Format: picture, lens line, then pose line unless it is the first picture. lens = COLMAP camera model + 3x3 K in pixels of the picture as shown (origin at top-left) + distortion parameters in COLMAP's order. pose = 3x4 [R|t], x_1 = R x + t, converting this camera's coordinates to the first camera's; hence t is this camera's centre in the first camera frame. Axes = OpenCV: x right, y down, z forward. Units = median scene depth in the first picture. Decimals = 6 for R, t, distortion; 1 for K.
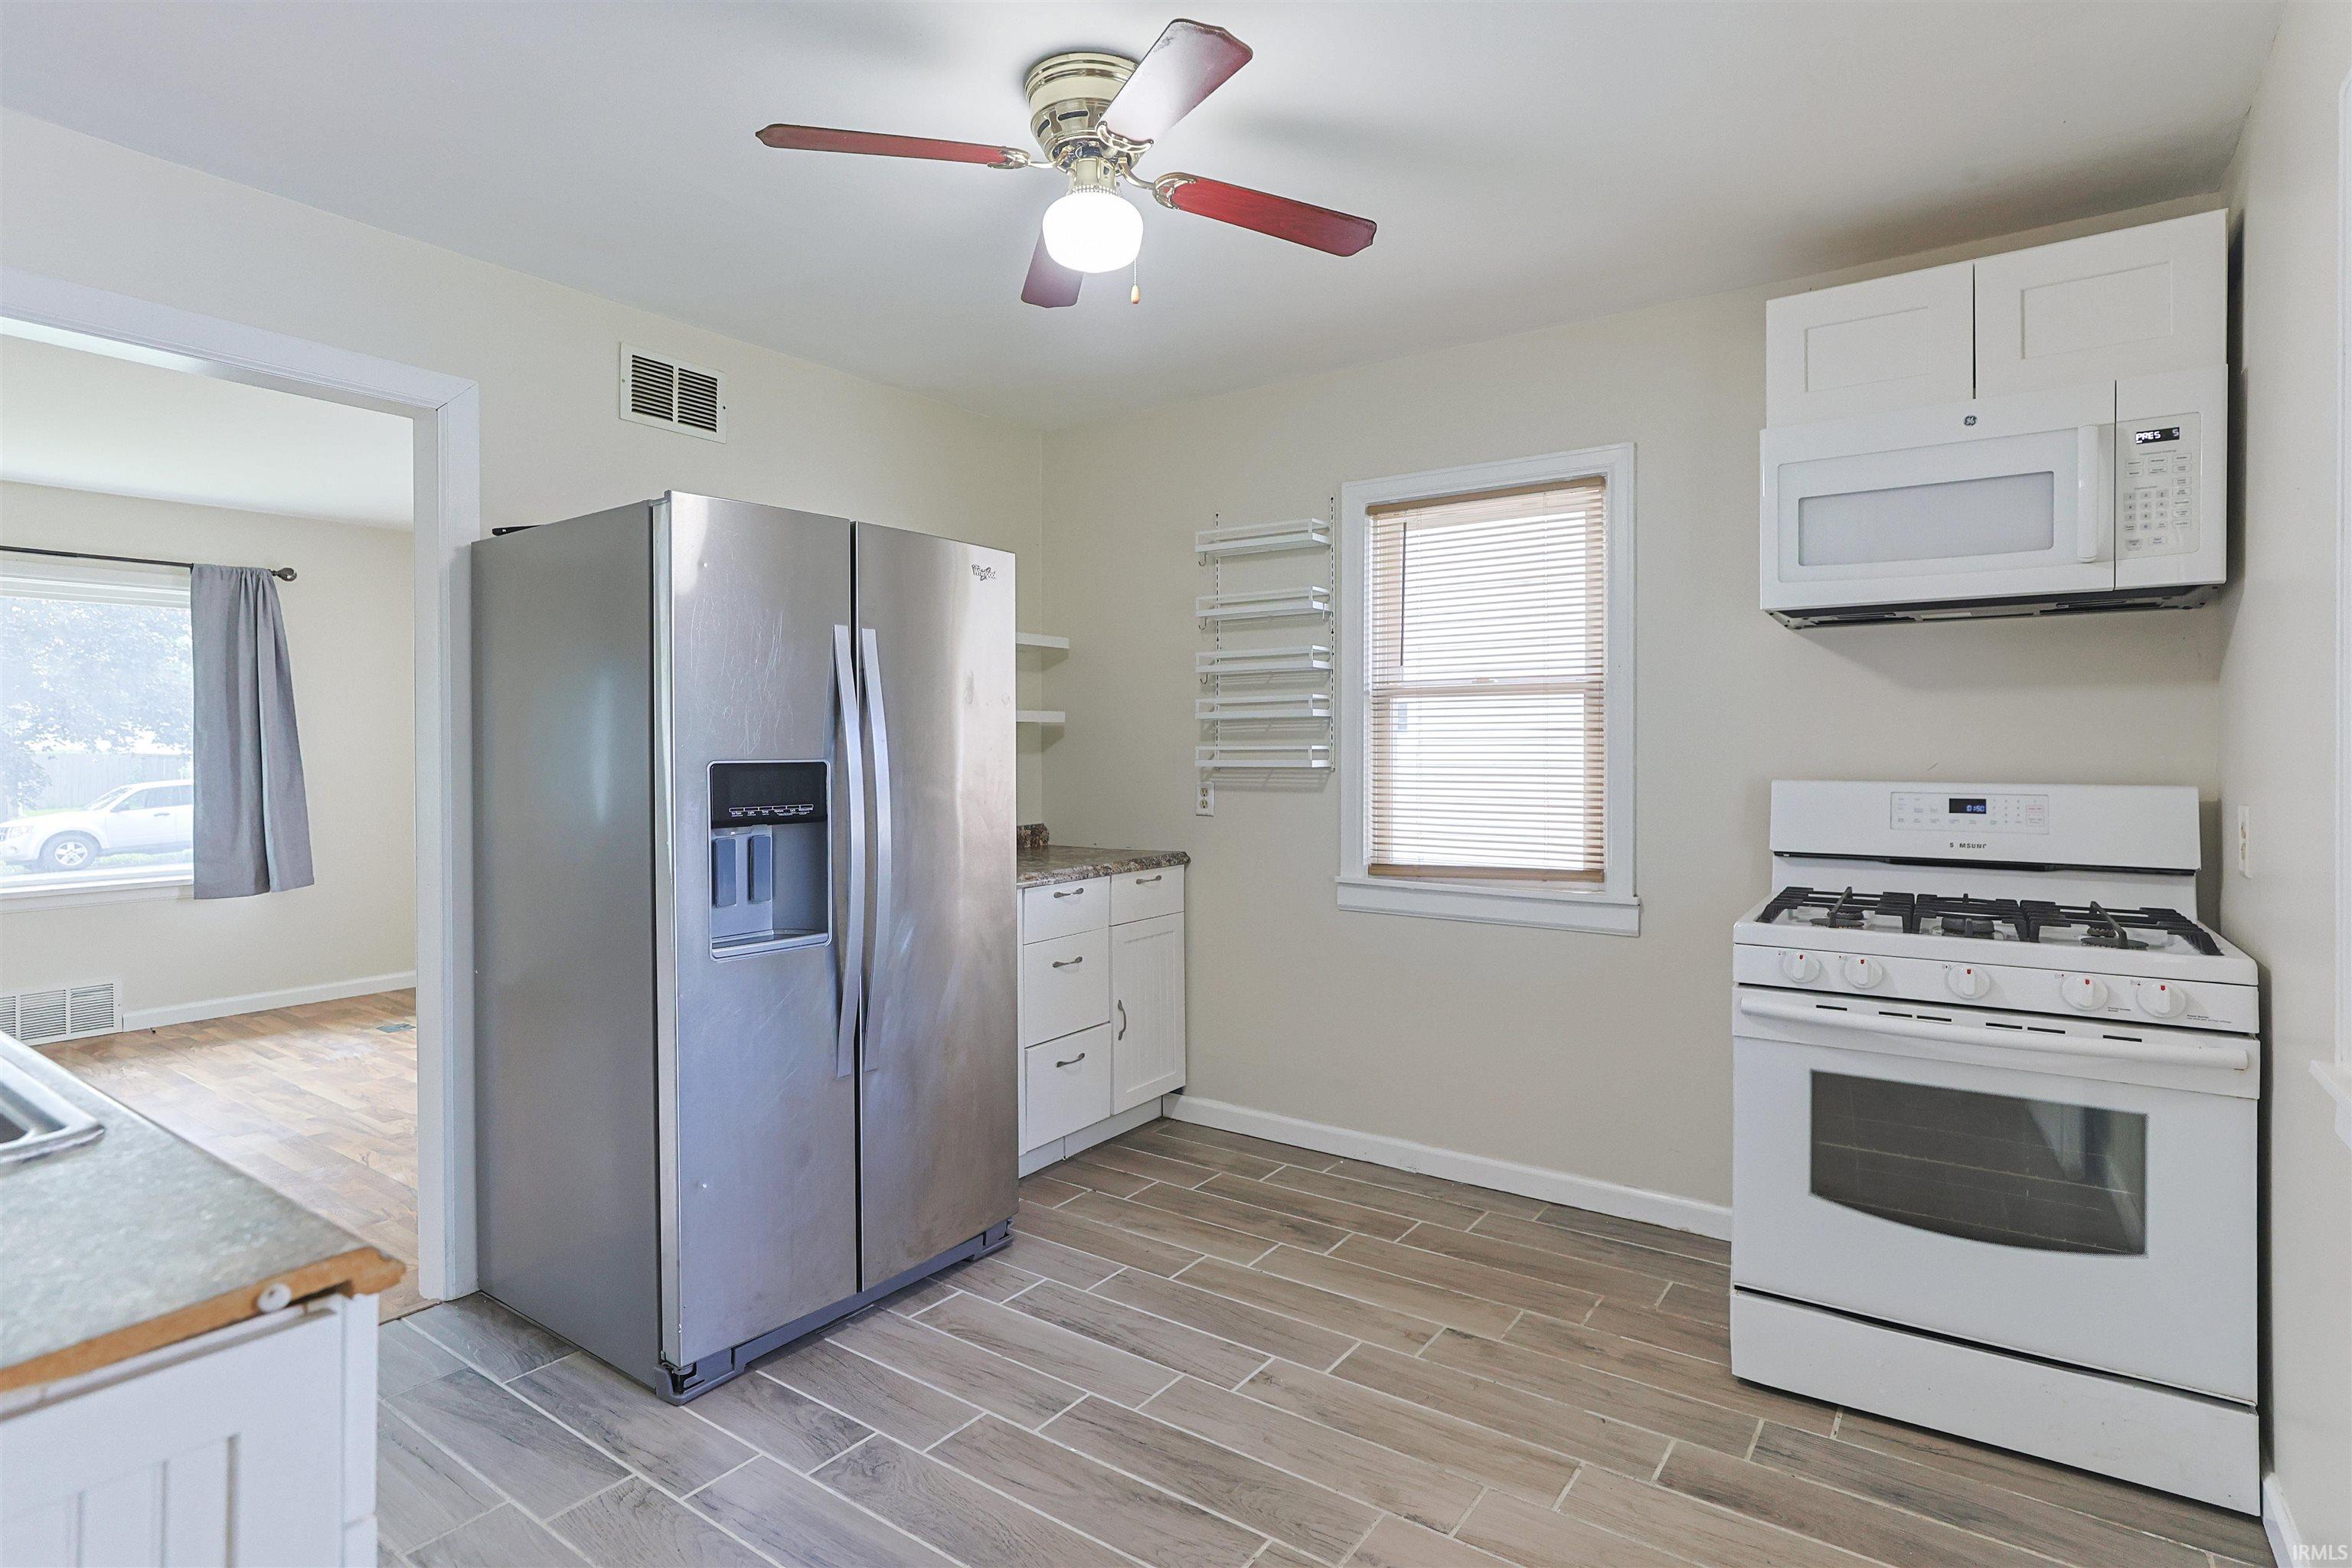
lens RADIAL K [[1190.5, 0, 1178.6], [0, 1190.5, 759.0], [0, 0, 1]] dist [-0.025011, 0.015857]
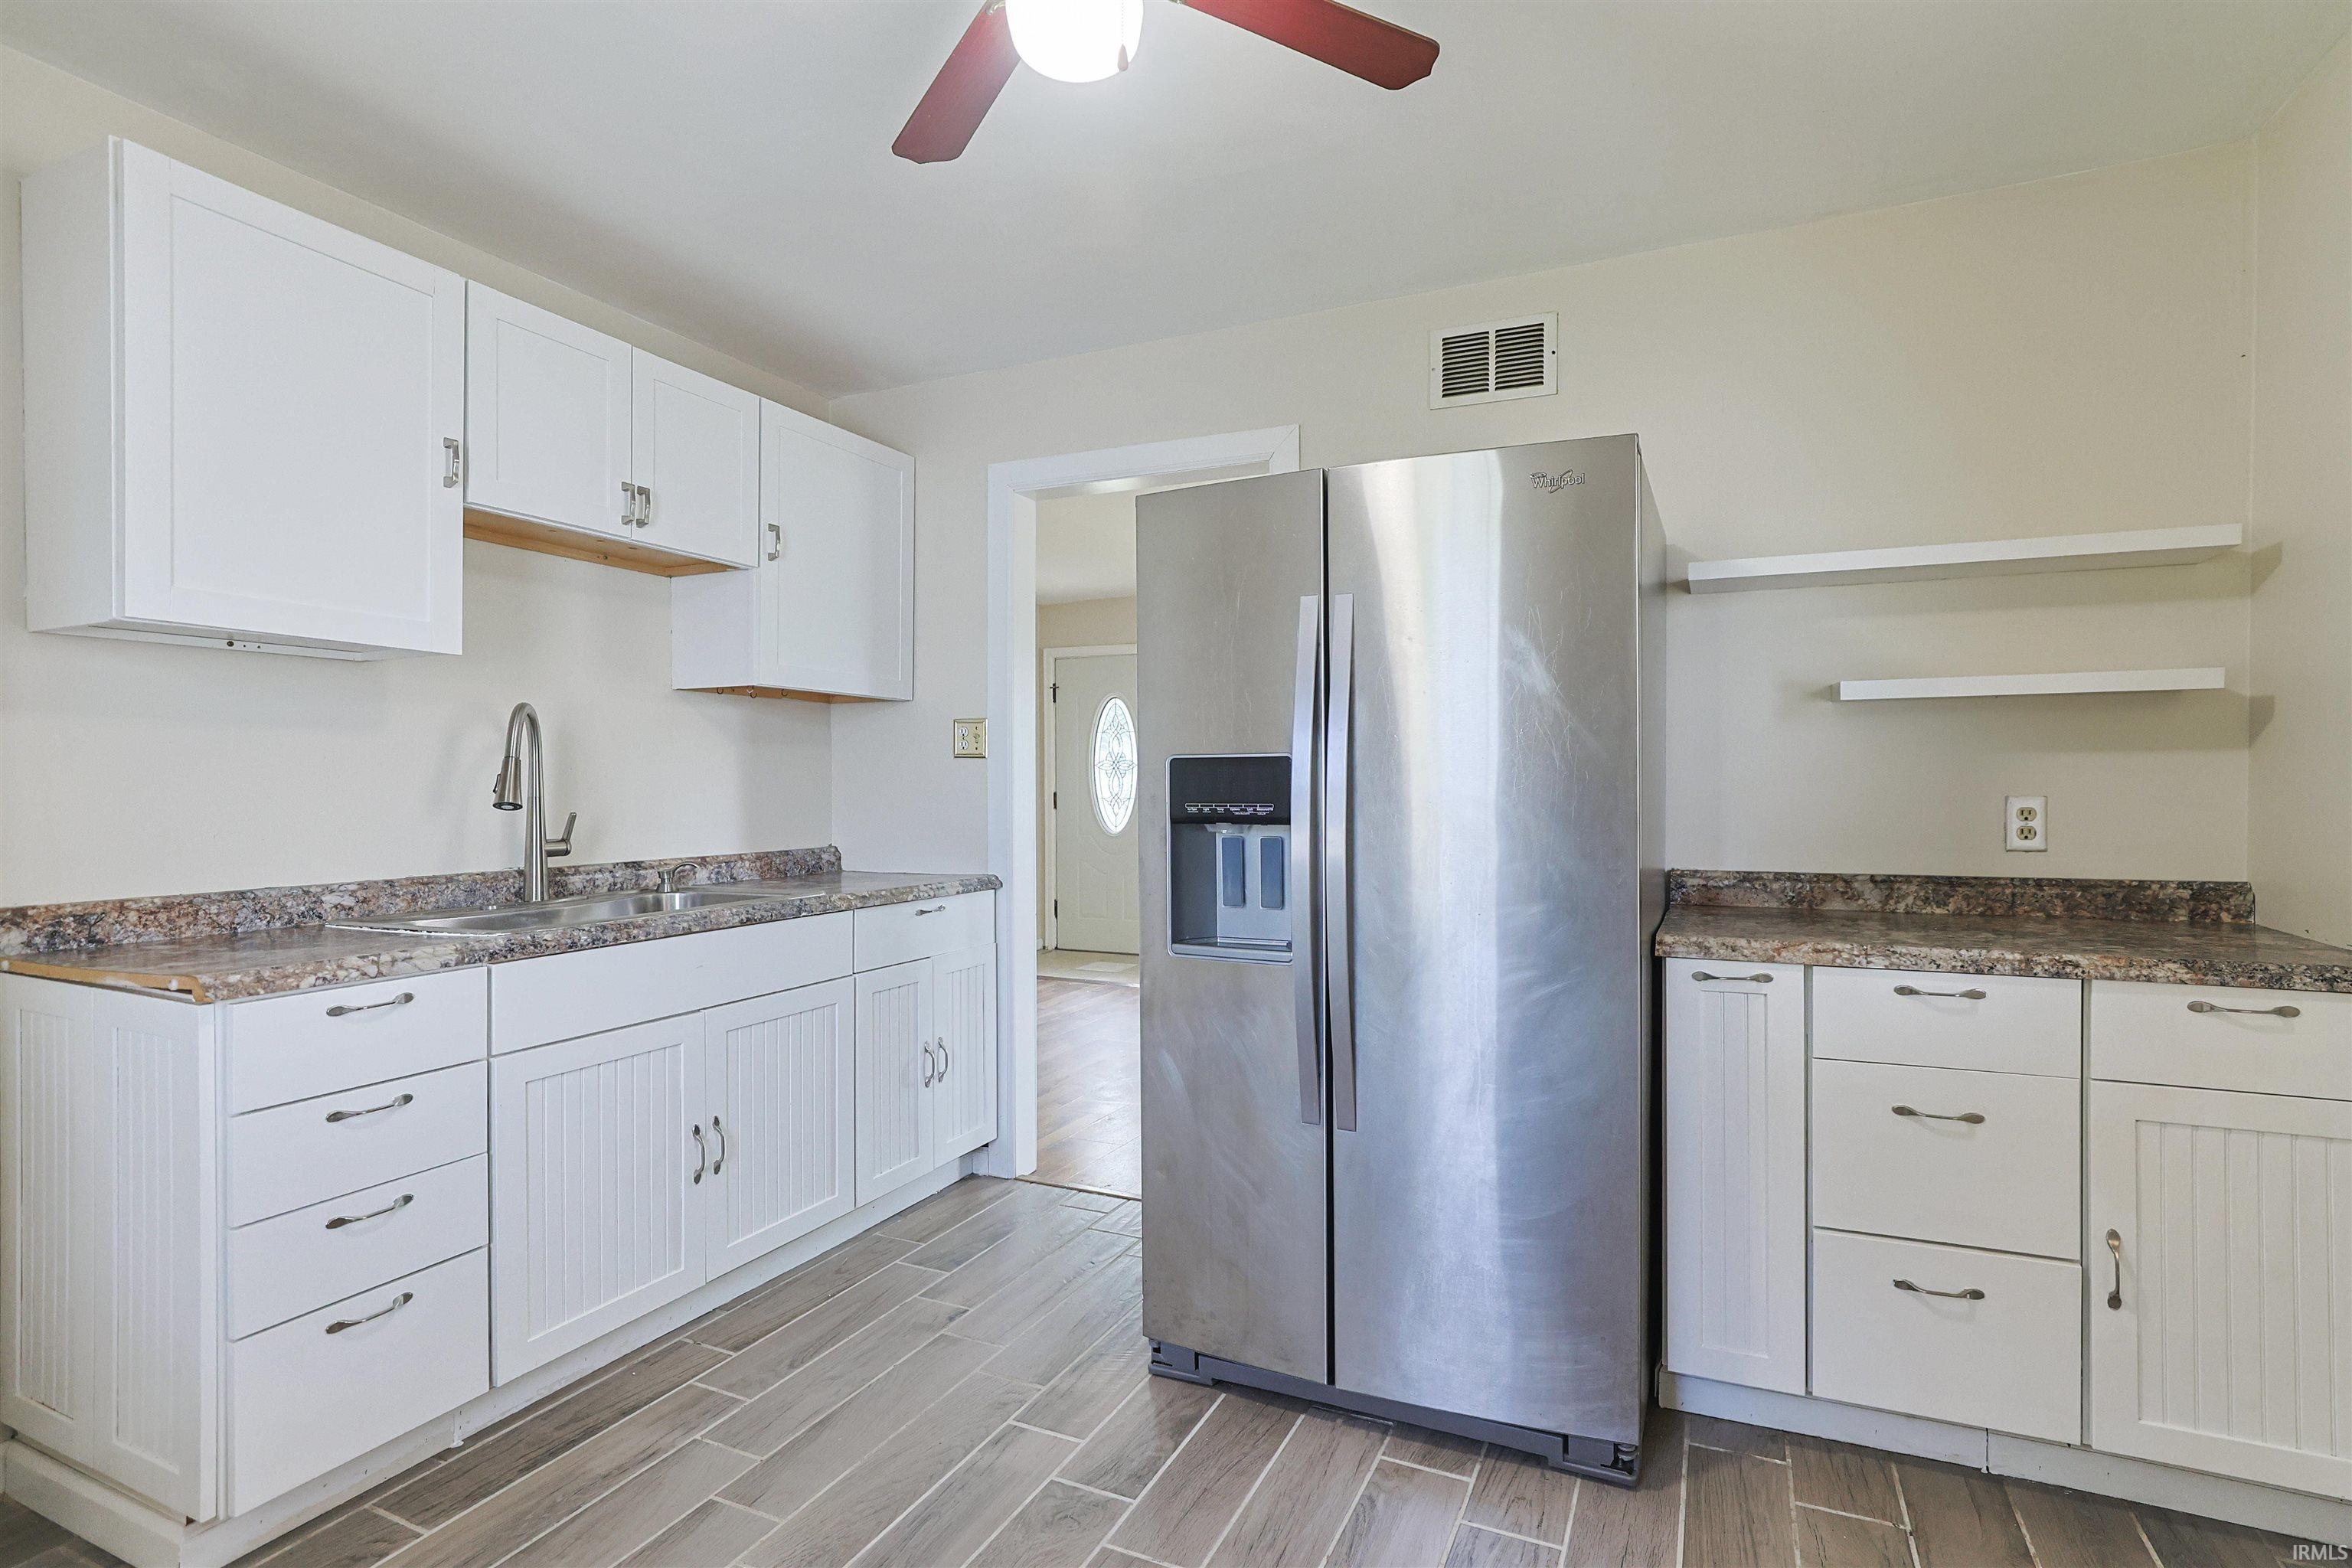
lens RADIAL K [[1190.5, 0, 1178.6], [0, 1190.5, 759.0], [0, 0, 1]] dist [-0.025011, 0.015857]
pose [[0.177765, -0.002507, -0.984070, 0.540576], [-0.005317, 0.999980, -0.003508, 0.007191], [0.984059, 0.005856, 0.177748, 0.738404]]
